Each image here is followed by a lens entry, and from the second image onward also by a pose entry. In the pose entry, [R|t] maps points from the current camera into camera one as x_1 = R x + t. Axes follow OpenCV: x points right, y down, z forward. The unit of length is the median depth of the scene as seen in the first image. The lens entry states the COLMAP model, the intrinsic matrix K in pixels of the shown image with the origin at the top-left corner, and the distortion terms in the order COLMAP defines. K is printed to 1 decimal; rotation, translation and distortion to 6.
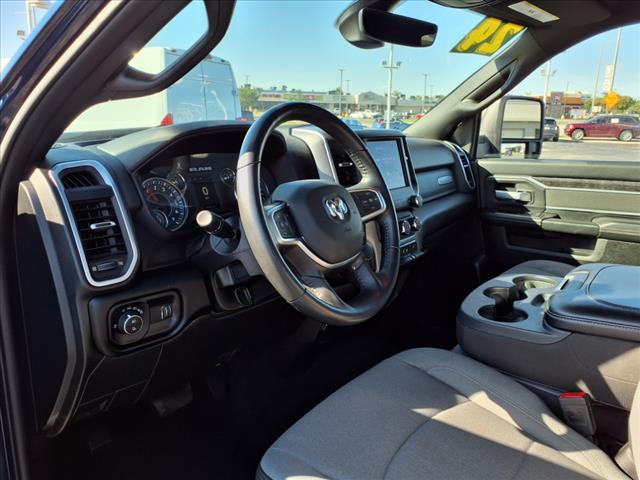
lens RADIAL K [[512.1, 0, 320.0], [0, 512.1, 240.0], [0, 0, 1]] dist [0.001667, -0.000908]
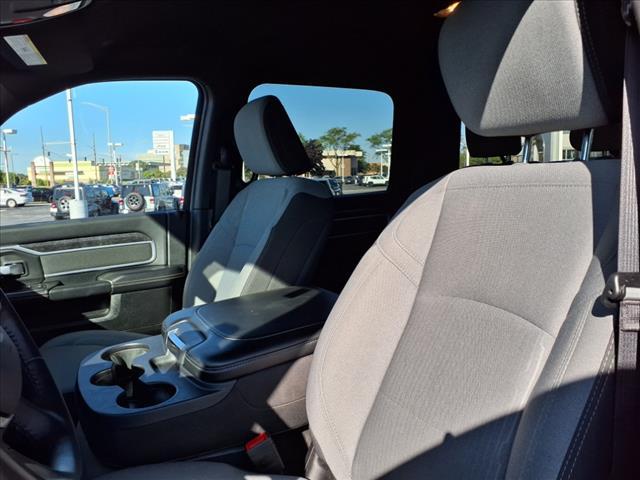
lens RADIAL K [[512.1, 0, 320.0], [0, 512.1, 240.0], [0, 0, 1]] dist [0.001667, -0.000908]
pose [[0.441289, -0.142173, 0.886031, -0.123985], [0.256826, 0.966077, 0.027104, -0.028043], [-0.859828, 0.215595, 0.462833, 0.188494]]
